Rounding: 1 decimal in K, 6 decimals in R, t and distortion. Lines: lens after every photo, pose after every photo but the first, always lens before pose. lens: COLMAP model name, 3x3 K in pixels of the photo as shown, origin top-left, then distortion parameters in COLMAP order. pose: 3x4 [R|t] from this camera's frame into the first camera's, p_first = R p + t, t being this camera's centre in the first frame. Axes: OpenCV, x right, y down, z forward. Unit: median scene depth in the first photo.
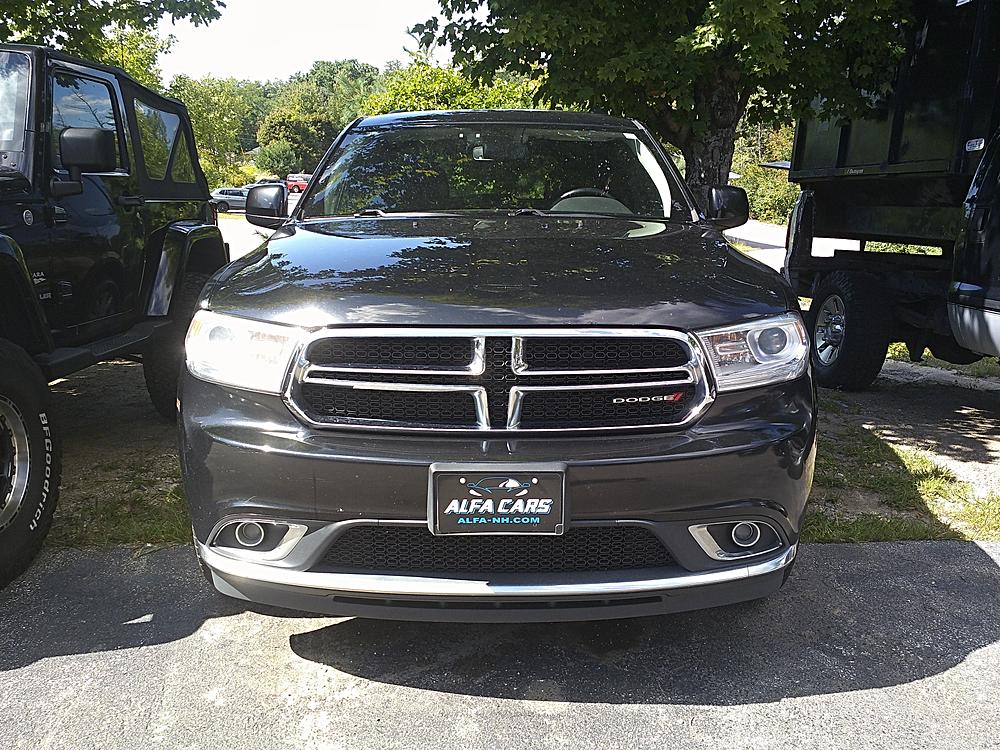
lens RADIAL K [[916.9, 0, 494.4], [0, 916.9, 377.9], [0, 0, 1]] dist [0.136176, -0.292751]
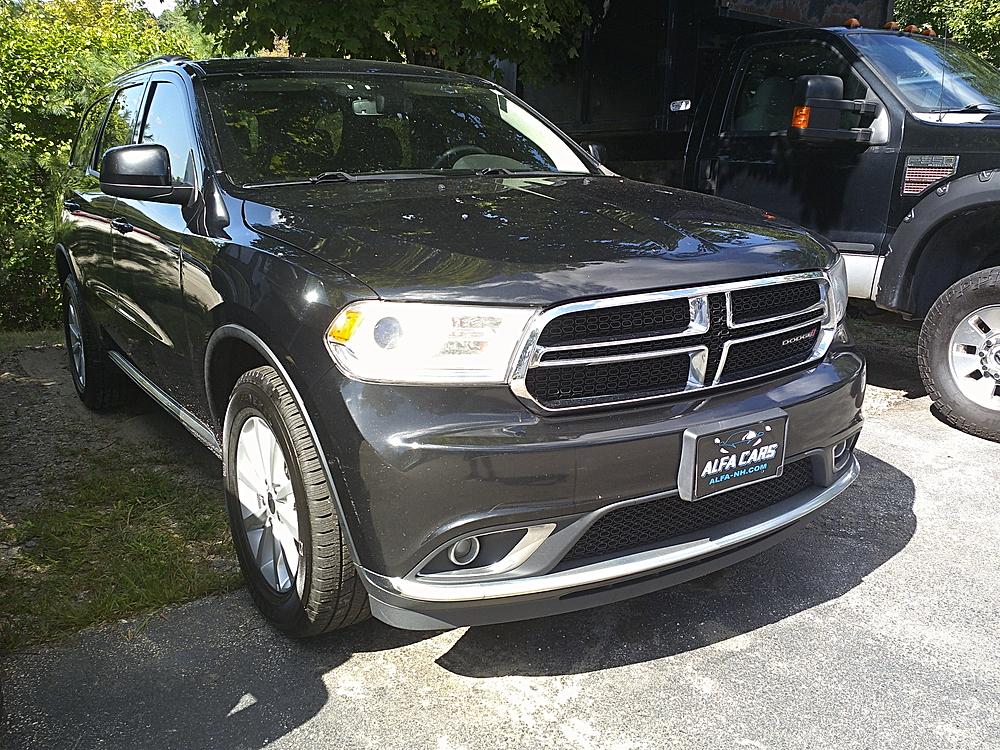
lens RADIAL K [[916.9, 0, 494.4], [0, 916.9, 377.9], [0, 0, 1]] dist [0.136176, -0.292751]
pose [[0.835640, -0.144908, 0.529819, -0.742968], [0.122975, 0.989445, 0.076659, -0.060447], [-0.535335, 0.001096, 0.844639, 0.282233]]
